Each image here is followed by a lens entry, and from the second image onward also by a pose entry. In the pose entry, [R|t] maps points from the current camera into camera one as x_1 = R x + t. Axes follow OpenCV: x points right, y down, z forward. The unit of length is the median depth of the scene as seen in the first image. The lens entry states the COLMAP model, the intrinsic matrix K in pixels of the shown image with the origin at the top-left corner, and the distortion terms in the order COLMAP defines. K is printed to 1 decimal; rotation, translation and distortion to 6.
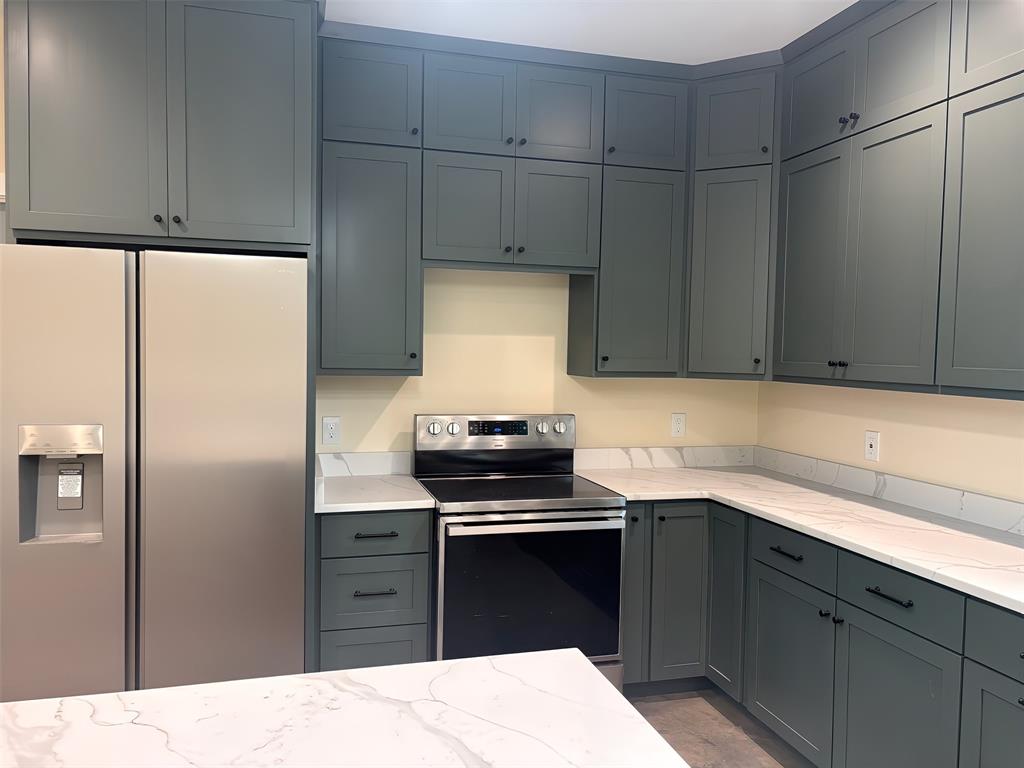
lens RADIAL K [[776.4, 0, 511.4], [0, 776.4, 383.4], [0, 0, 1]] dist [-0.002554, 0.000789]
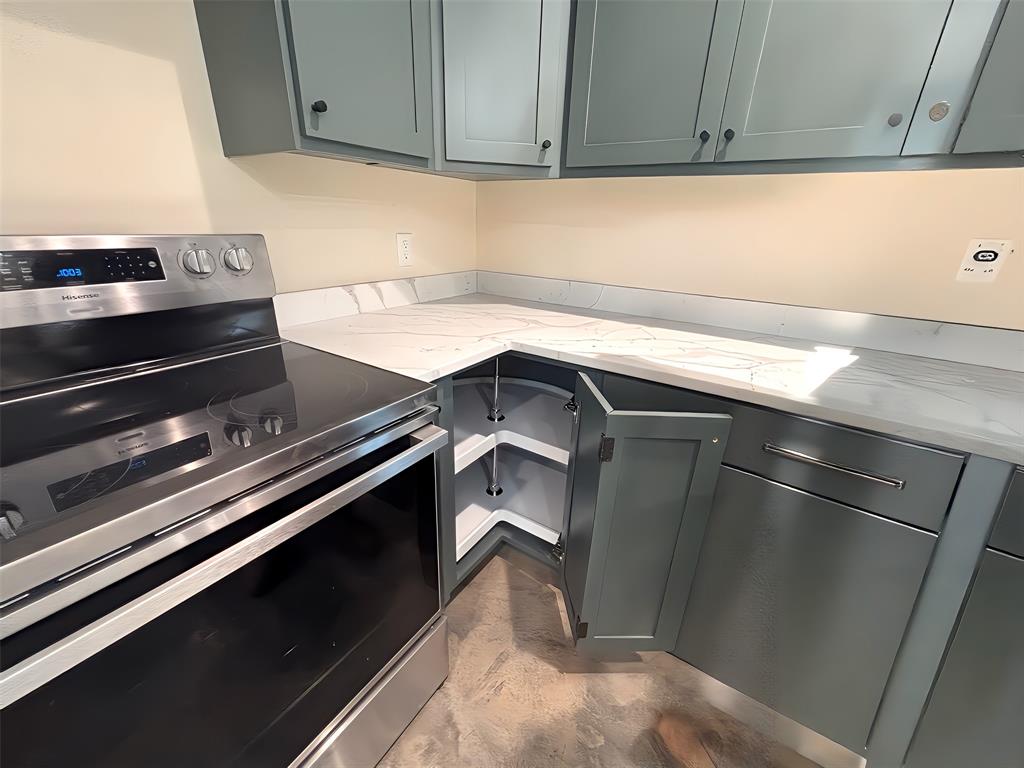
lens RADIAL K [[412.3, 0, 511.5], [0, 412.3, 385.4], [0, 0, 1]] dist [-0.003122, 0.000172]
pose [[0.761239, -0.237470, 0.603426, 0.013807], [0.013402, 0.936099, 0.351483, 0.039519], [-0.648333, -0.259475, 0.715777, 0.632784]]
